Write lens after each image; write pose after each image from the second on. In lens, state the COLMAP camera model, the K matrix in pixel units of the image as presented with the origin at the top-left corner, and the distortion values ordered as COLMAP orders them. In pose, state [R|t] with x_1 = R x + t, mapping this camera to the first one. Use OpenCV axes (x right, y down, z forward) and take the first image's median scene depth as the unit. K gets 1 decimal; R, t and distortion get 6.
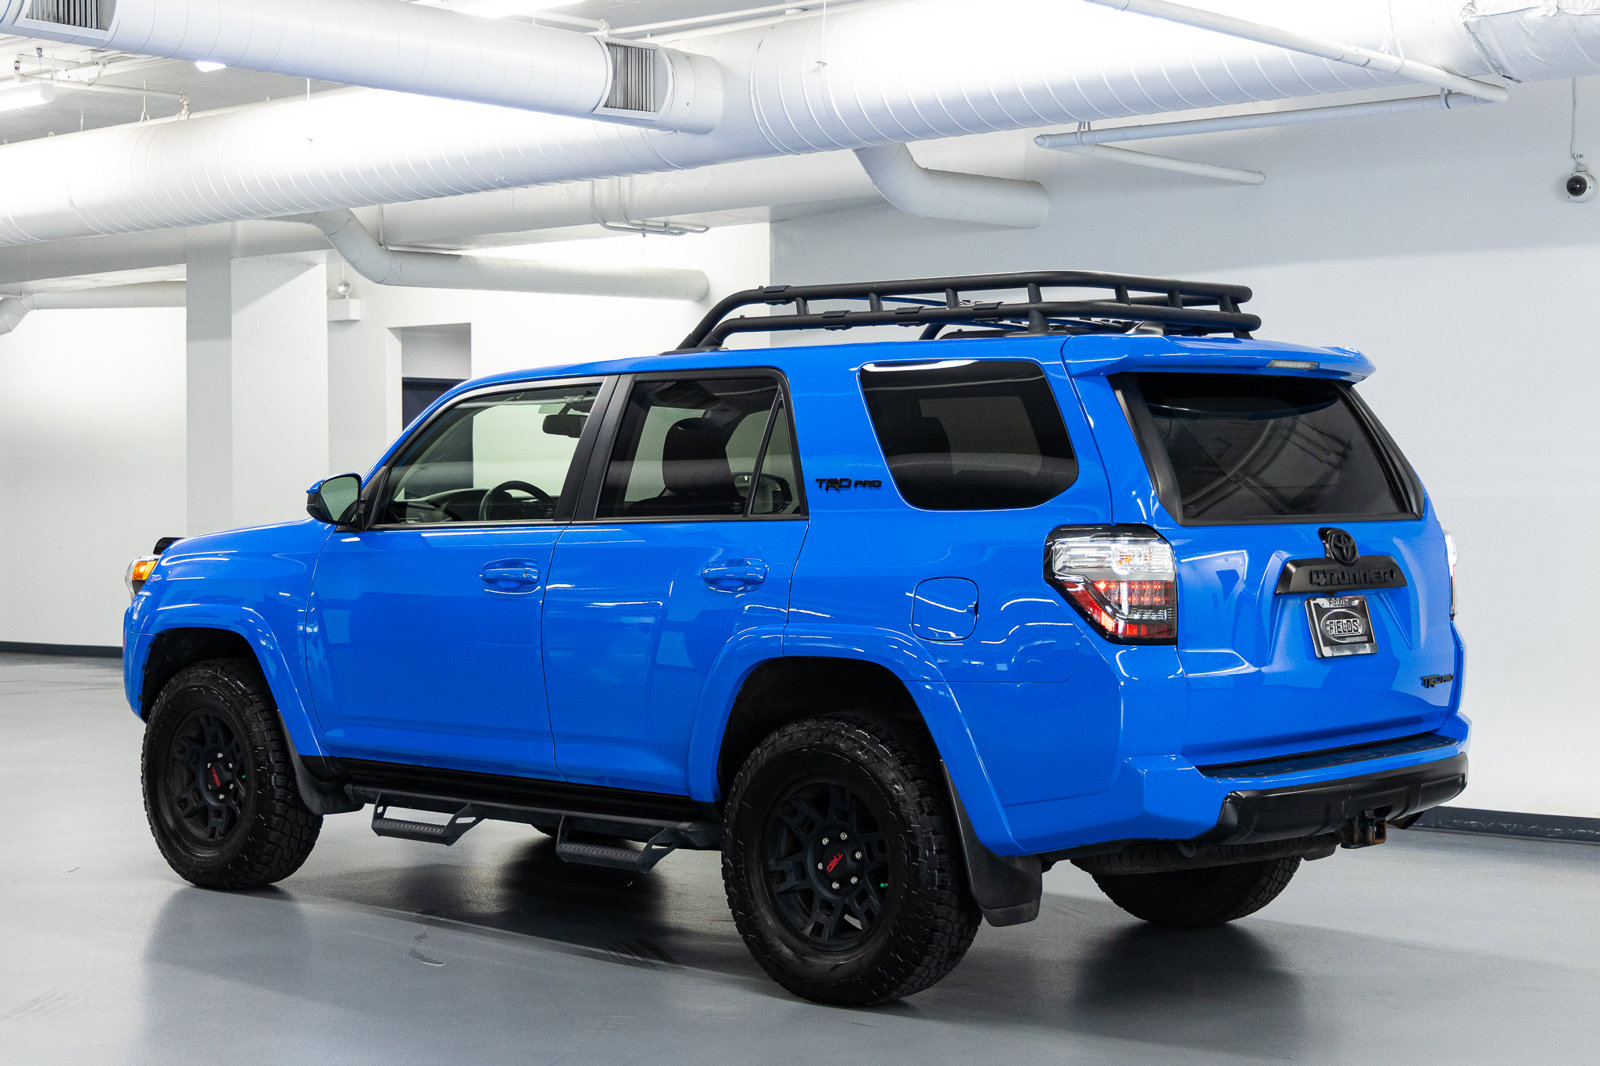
lens RADIAL K [[2476.1, 0, 800.0], [0, 2476.1, 533.0], [0, 0, 1]] dist [-0.008049, 0.017784]
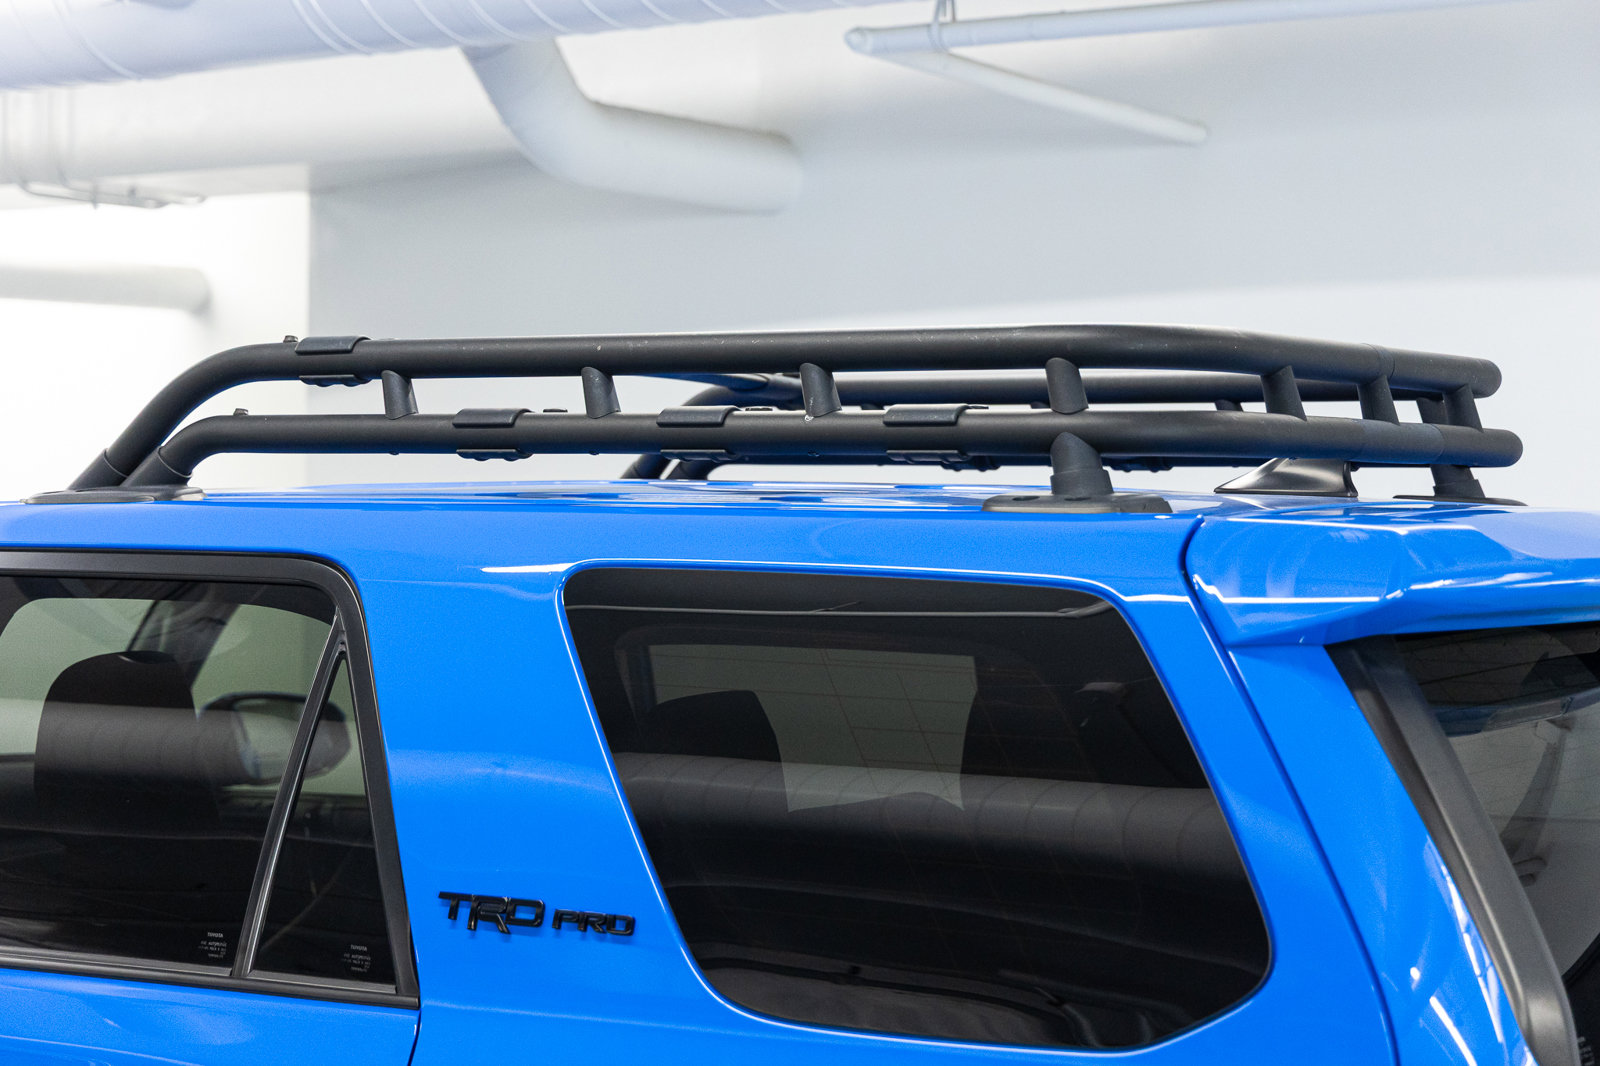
lens RADIAL K [[2787.2, 0, 800.0], [0, 2787.2, 533.0], [0, 0, 1]] dist [0.024213, 0.100298]
pose [[0.986656, 0.008699, 0.162587, -0.007614], [-0.007087, 0.999920, -0.010496, -0.064404], [-0.162665, 0.009204, 0.986638, 0.551328]]
